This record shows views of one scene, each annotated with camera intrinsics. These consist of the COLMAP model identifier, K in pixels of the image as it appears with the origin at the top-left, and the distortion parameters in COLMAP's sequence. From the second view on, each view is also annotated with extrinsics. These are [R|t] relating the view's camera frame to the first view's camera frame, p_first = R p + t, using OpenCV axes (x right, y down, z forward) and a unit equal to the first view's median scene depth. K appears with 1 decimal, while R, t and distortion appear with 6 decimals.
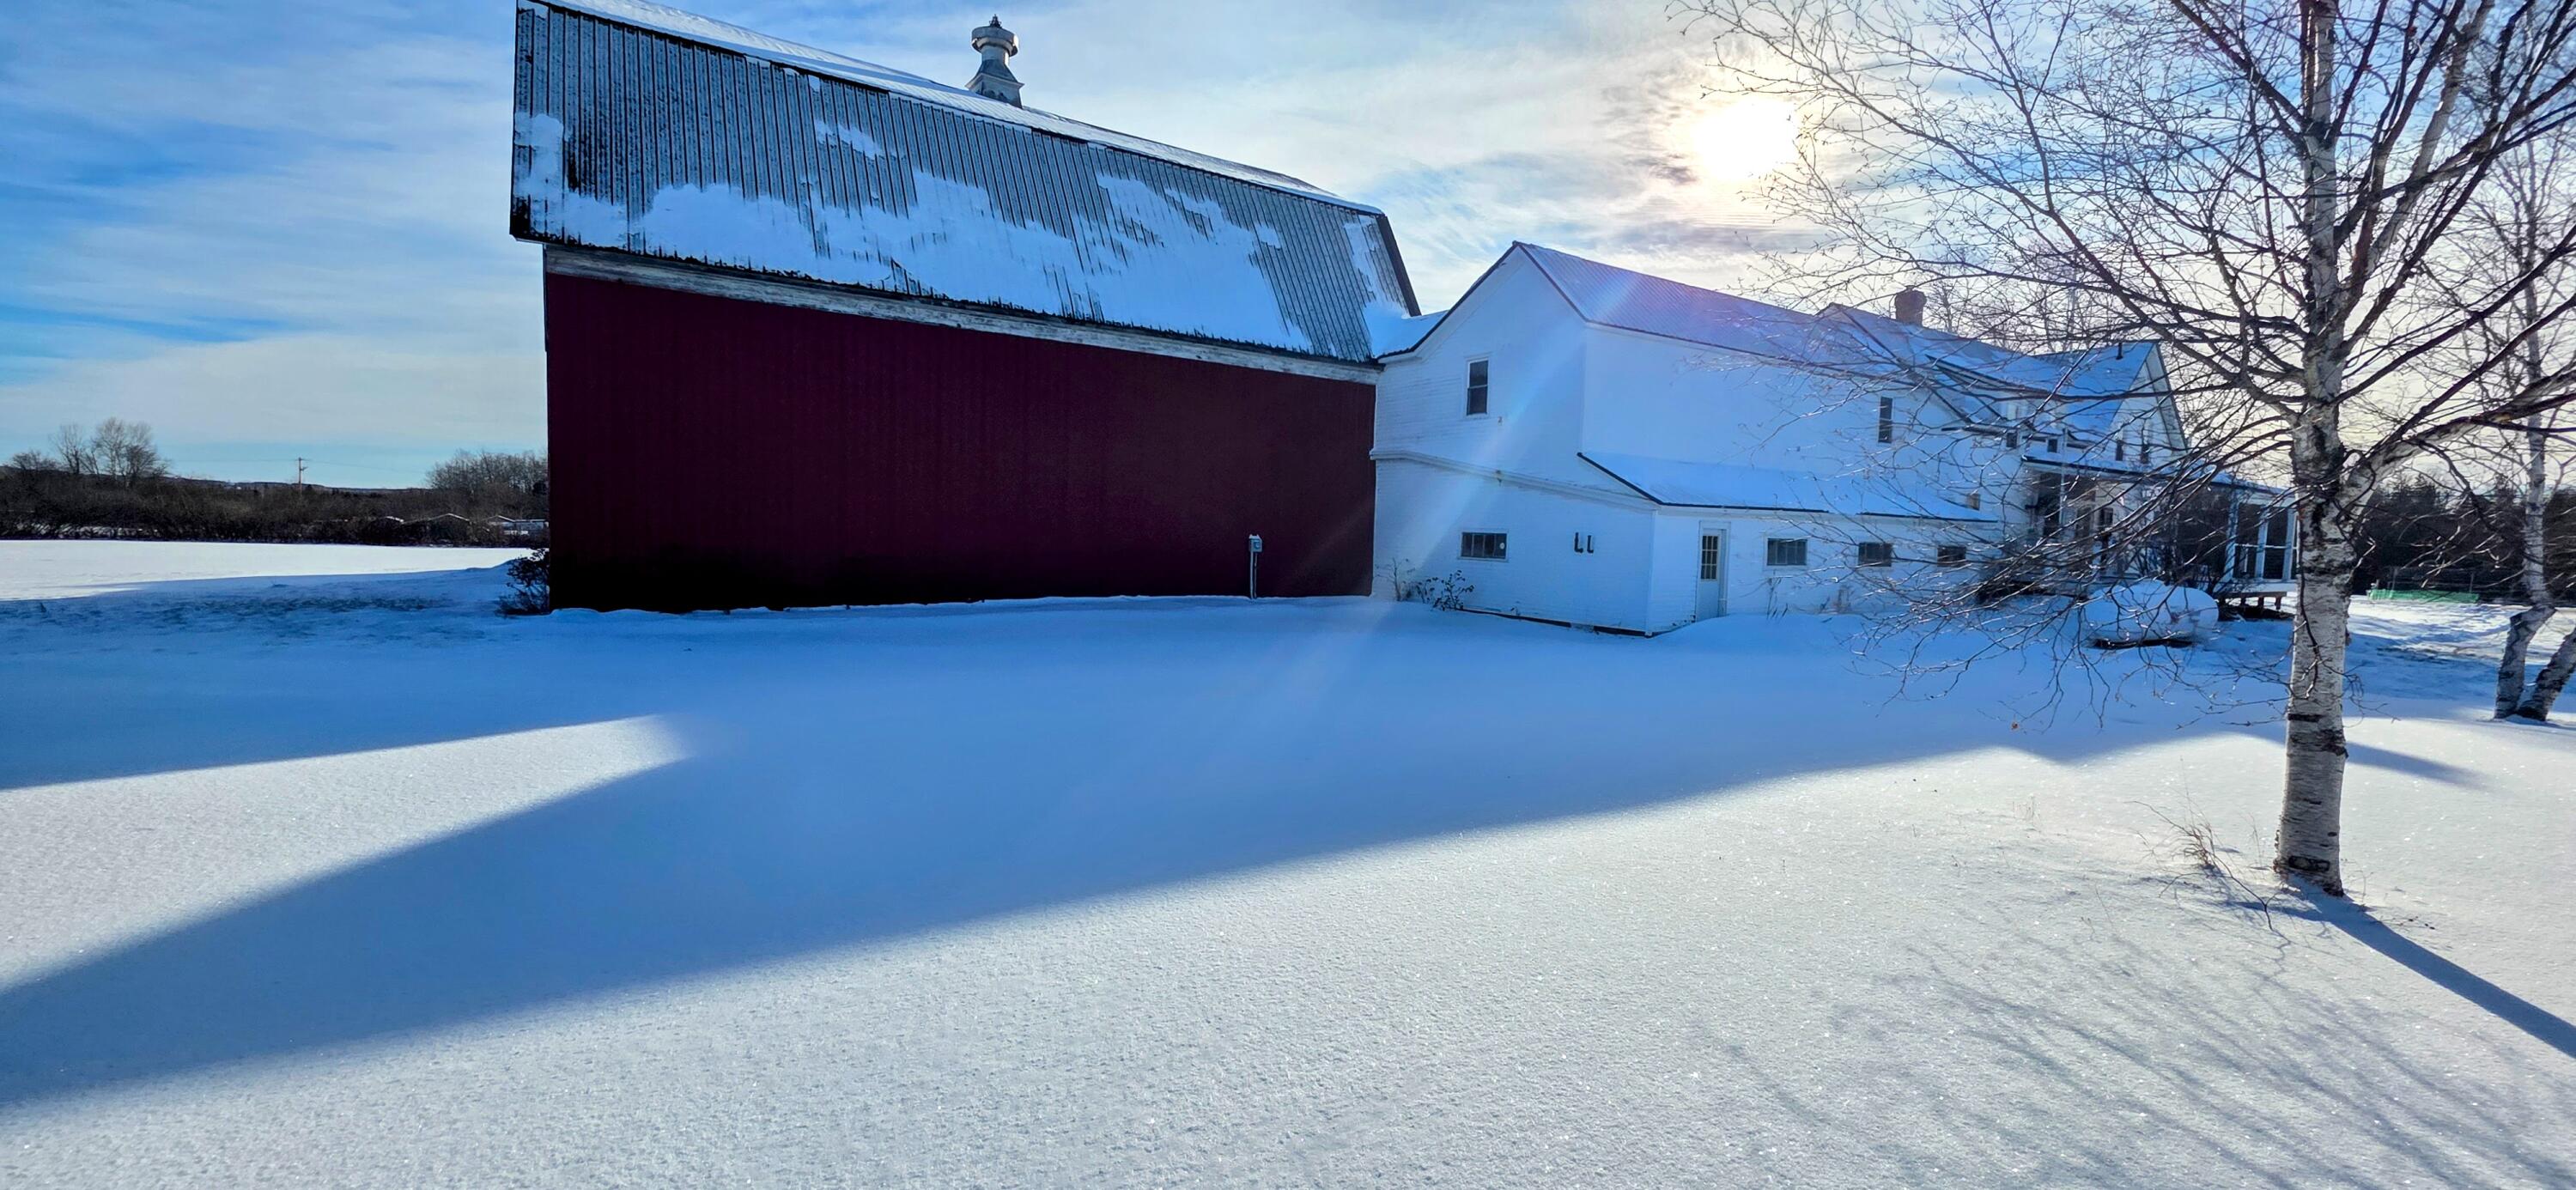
lens RADIAL K [[1102.3, 0, 1238.4], [0, 1102.3, 522.8], [0, 0, 1]] dist [0.012456, -0.000271]
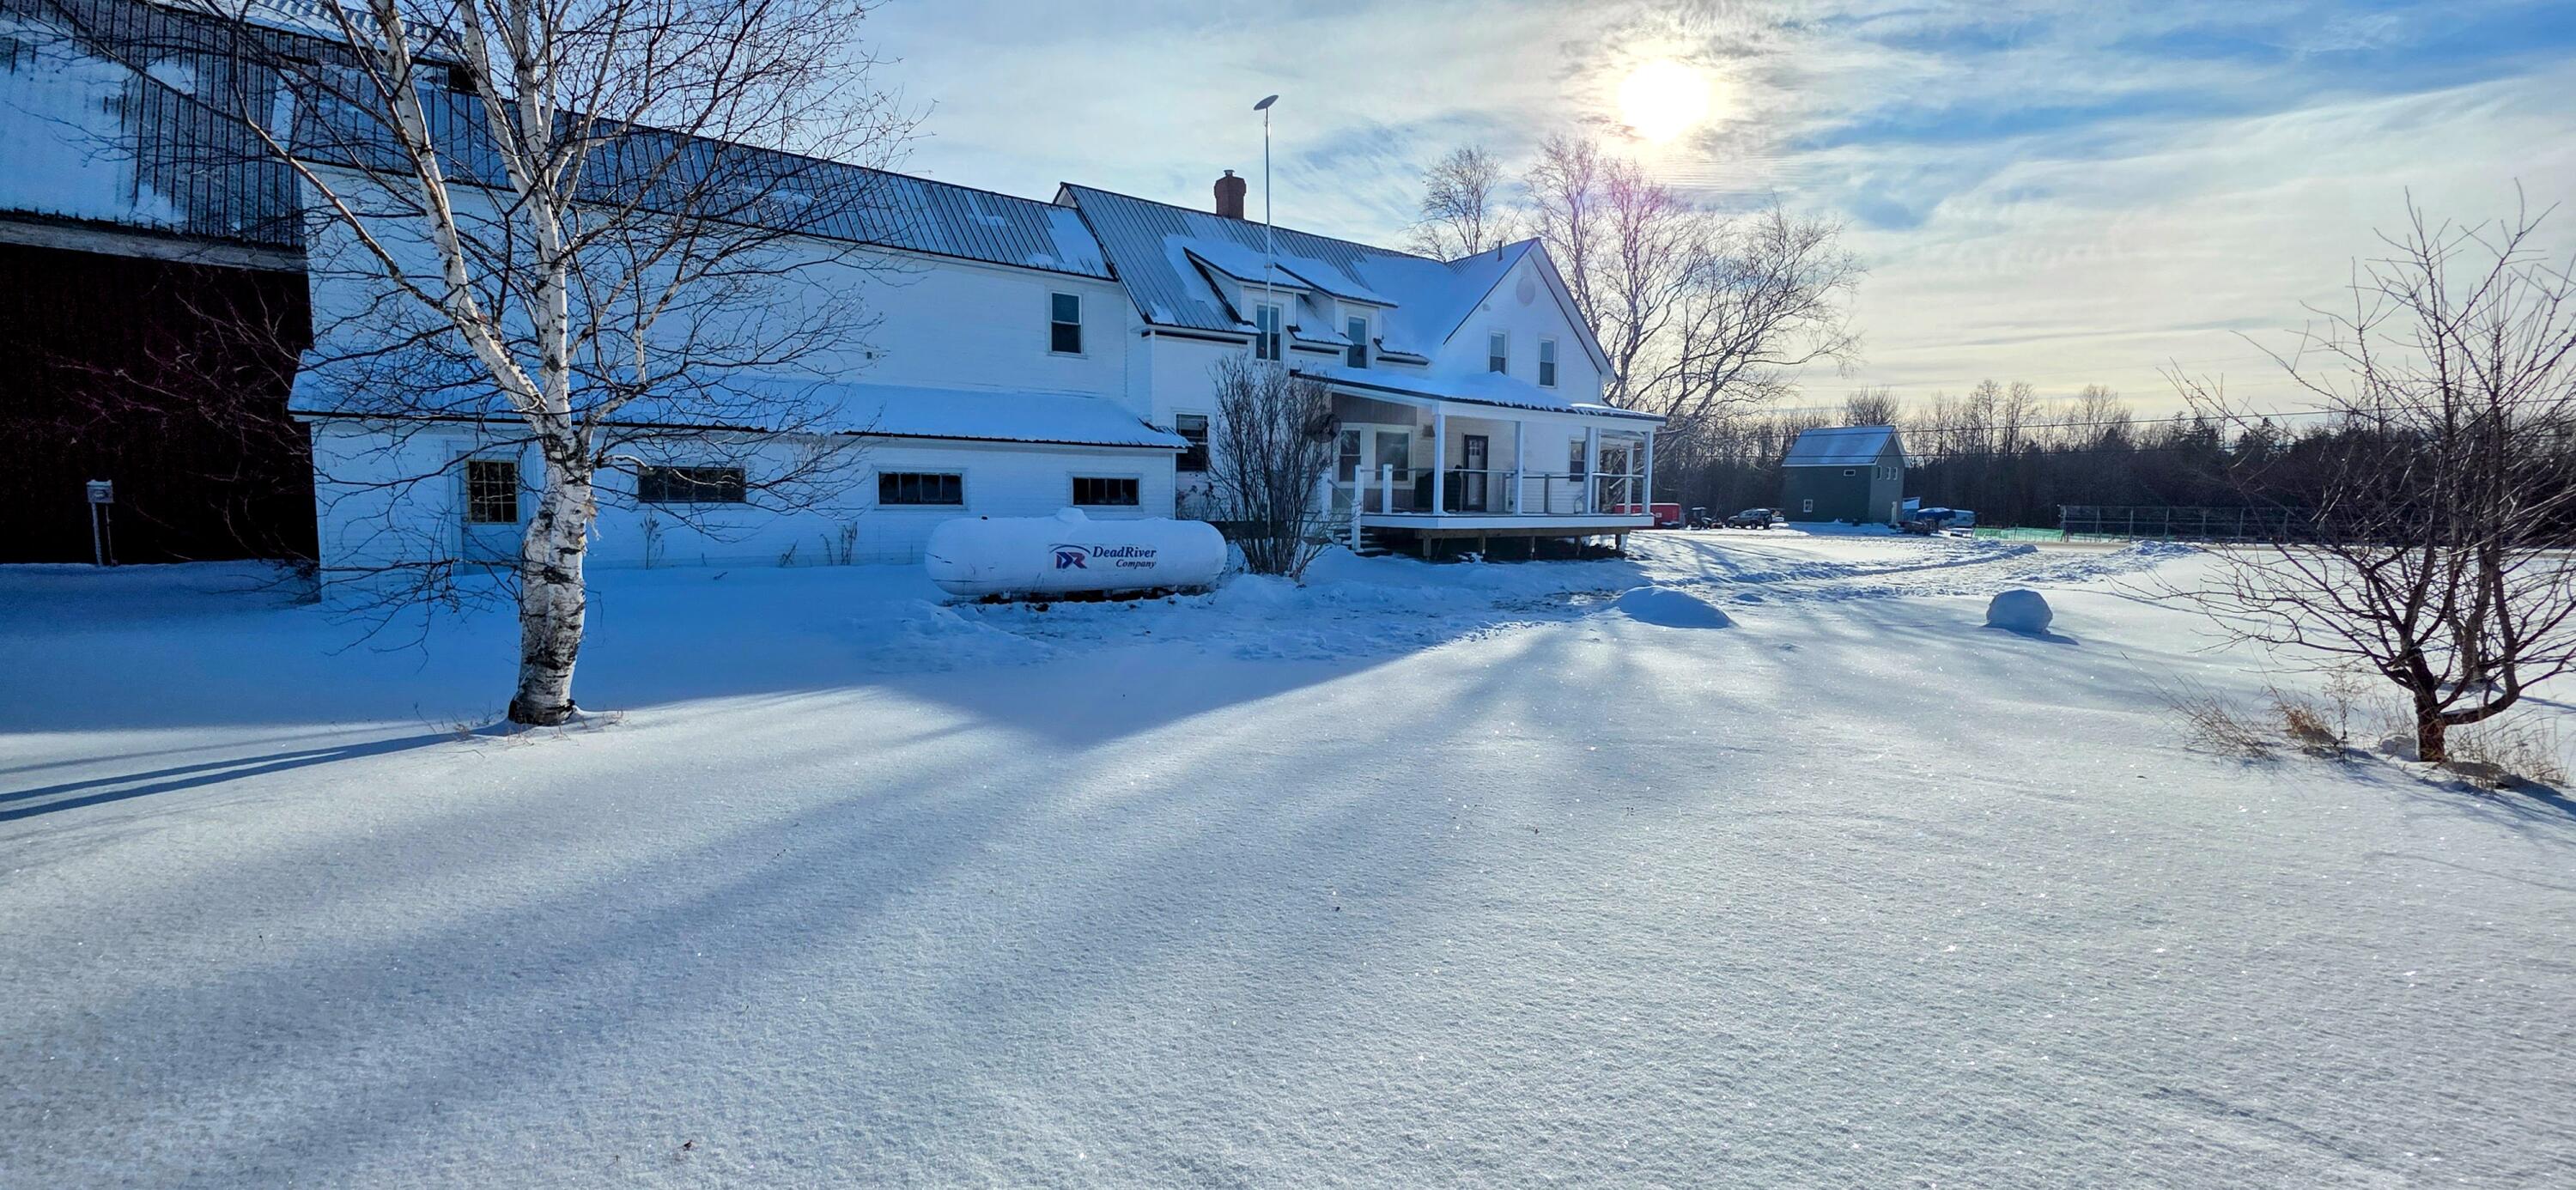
lens RADIAL K [[1102.3, 0, 1274.5], [0, 1102.3, 588.0], [0, 0, 1]] dist [0.012456, -0.000271]
pose [[0.997901, -0.025646, 0.059466, 0.757515], [0.020560, 0.996201, 0.084621, 0.036483], [-0.061410, -0.083221, 0.994637, 0.196665]]
